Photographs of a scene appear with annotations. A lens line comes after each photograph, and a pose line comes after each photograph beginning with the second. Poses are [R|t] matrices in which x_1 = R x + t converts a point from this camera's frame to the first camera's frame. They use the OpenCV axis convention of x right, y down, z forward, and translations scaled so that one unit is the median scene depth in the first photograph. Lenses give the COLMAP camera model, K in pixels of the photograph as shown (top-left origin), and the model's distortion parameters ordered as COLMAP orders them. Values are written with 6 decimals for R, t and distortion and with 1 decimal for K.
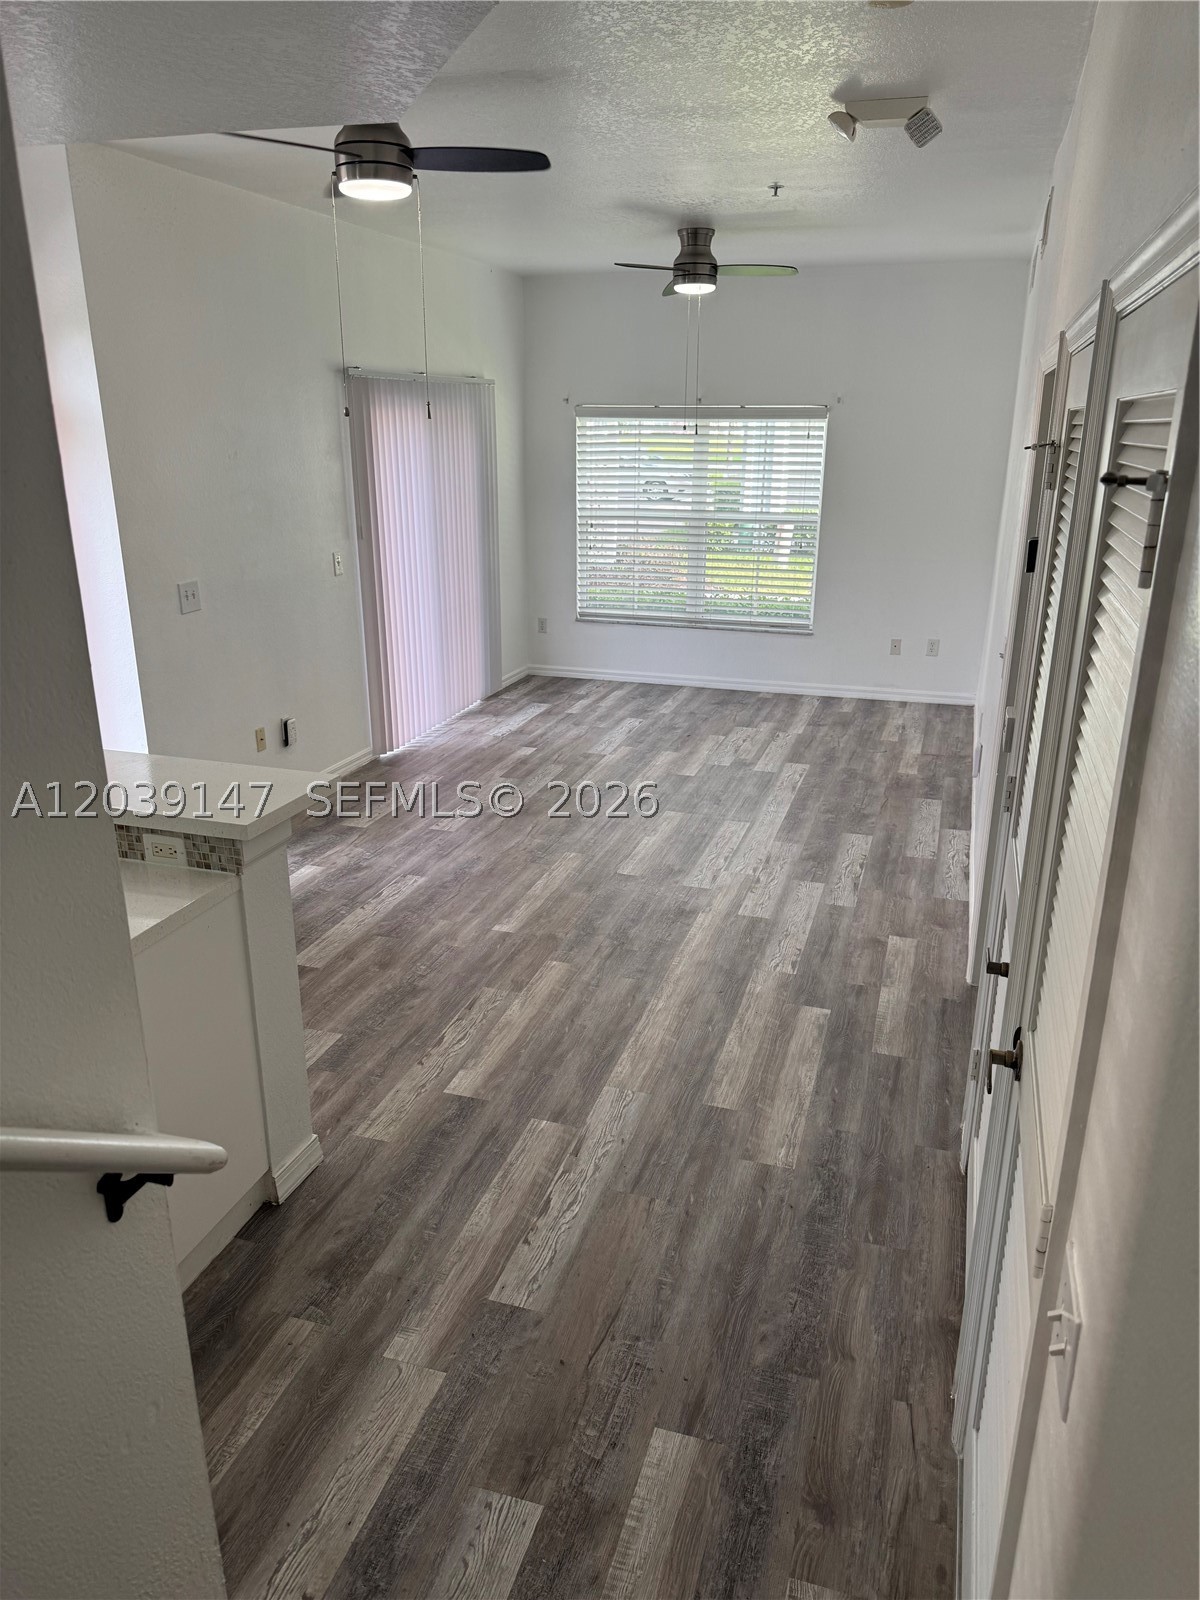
lens RADIAL K [[1124.8, 0, 606.6], [0, 1124.8, 814.0], [0, 0, 1]] dist [0.096768, -0.004045]
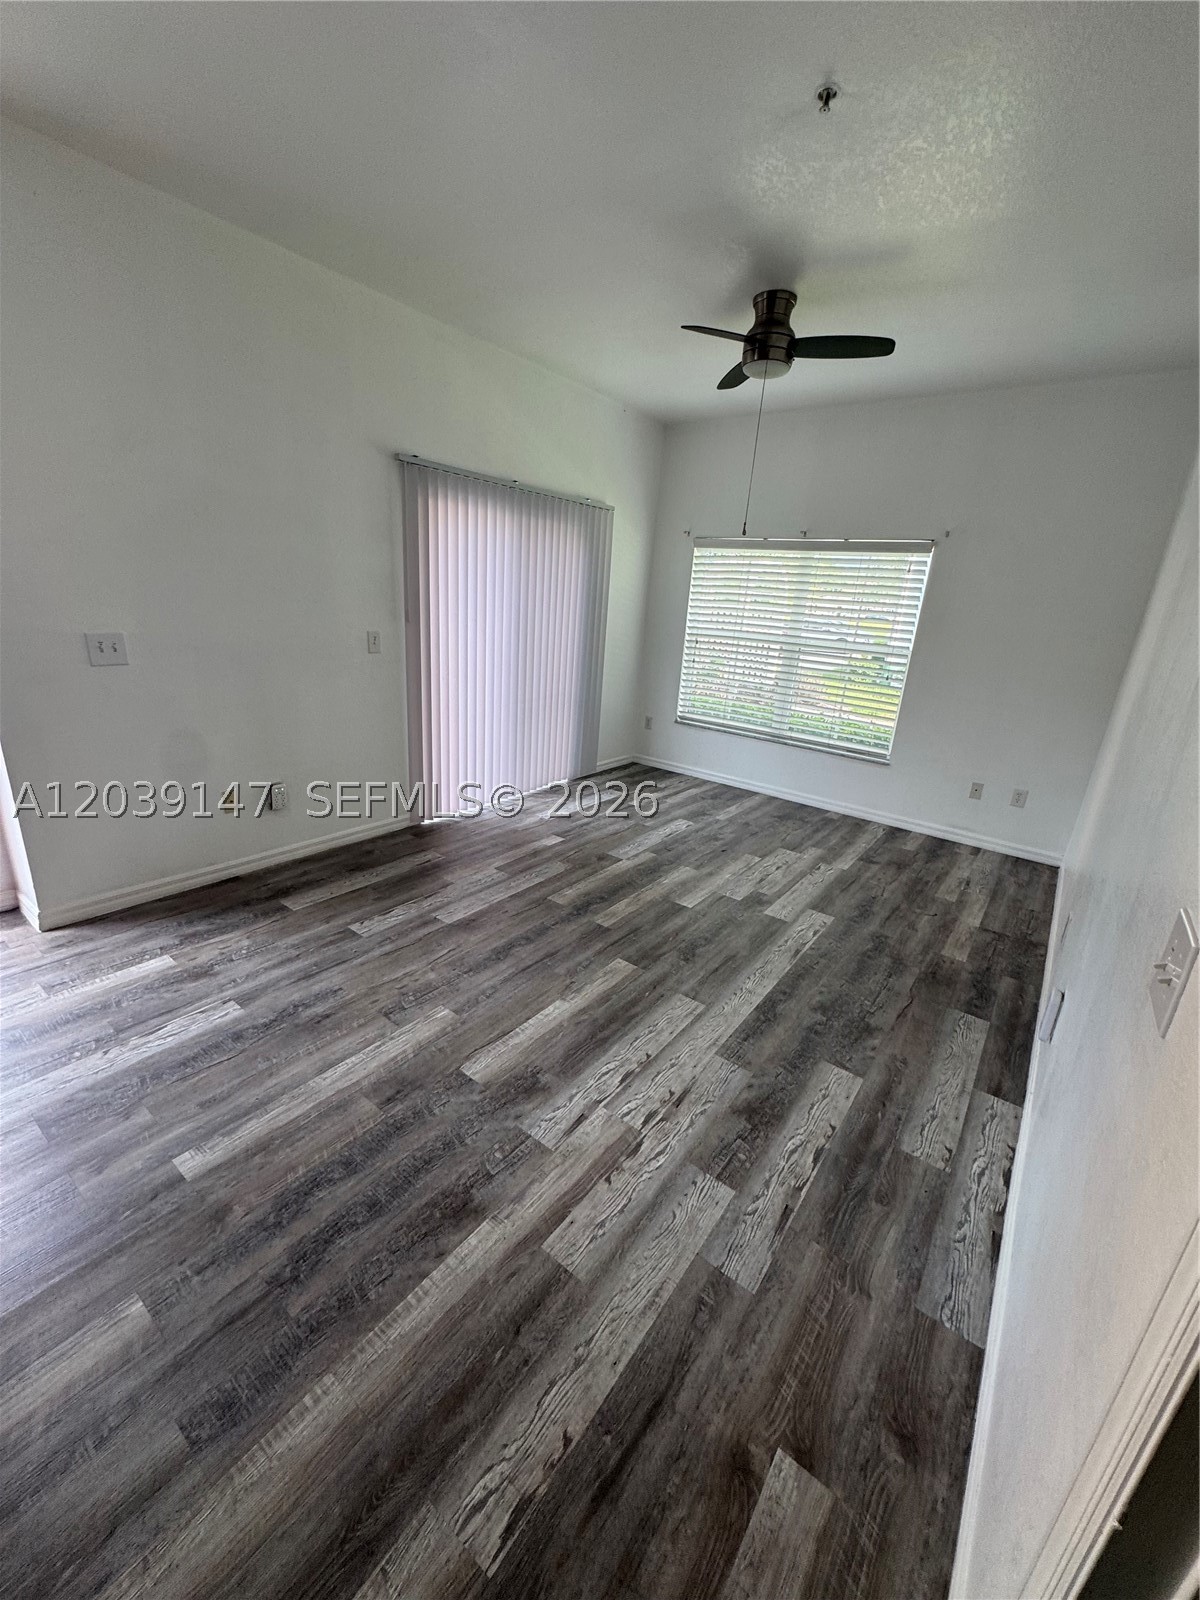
lens RADIAL K [[640.2, 0, 599.5], [0, 640.2, 796.6], [0, 0, 1]] dist [-0.004671, 0.000305]
pose [[0.939563, 0.158124, -0.303676, 0.143199], [-0.169539, 0.985457, -0.011420, -0.098350], [0.297454, 0.062215, 0.952707, 0.464486]]
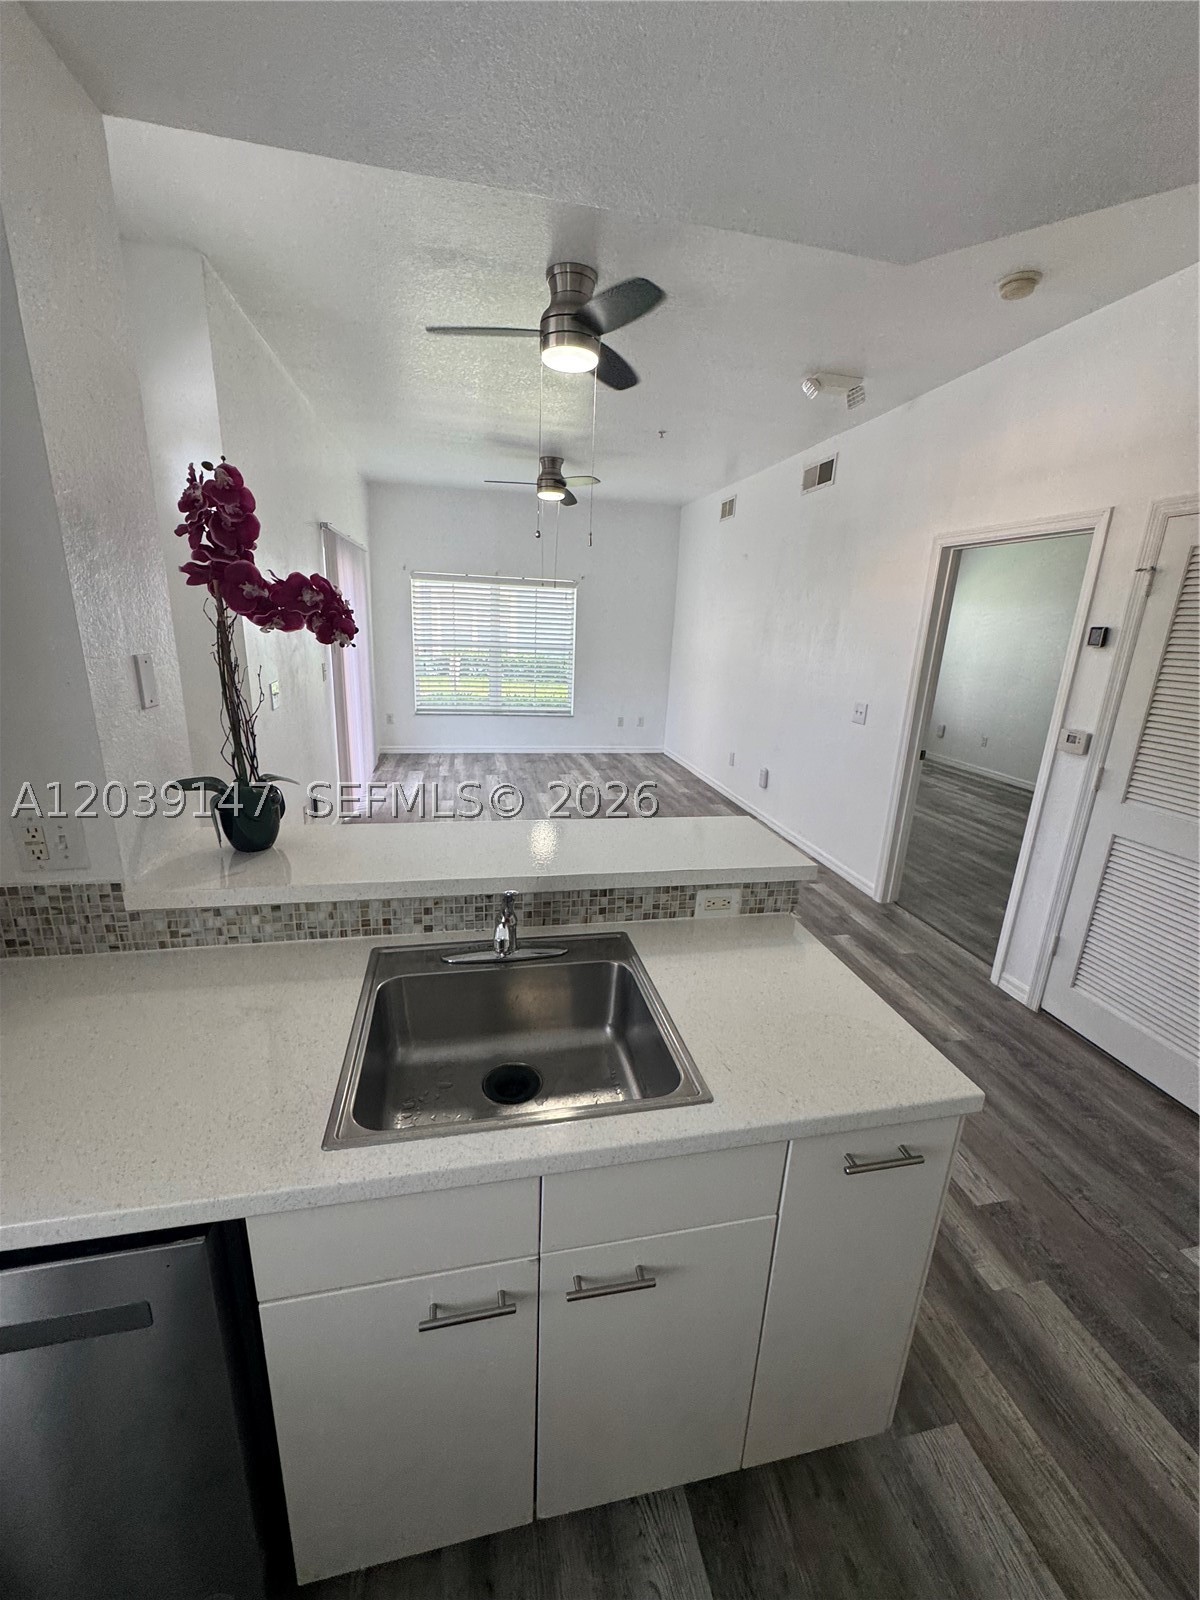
lens RADIAL K [[640.2, 0, 596.0], [0, 640.2, 803.0], [0, 0, 1]] dist [-0.004671, 0.000305]
pose [[0.873070, -0.106087, 0.475913, -0.299042], [0.125120, 0.992106, -0.008381, -0.026812], [-0.471268, 0.066864, 0.879452, 0.212796]]
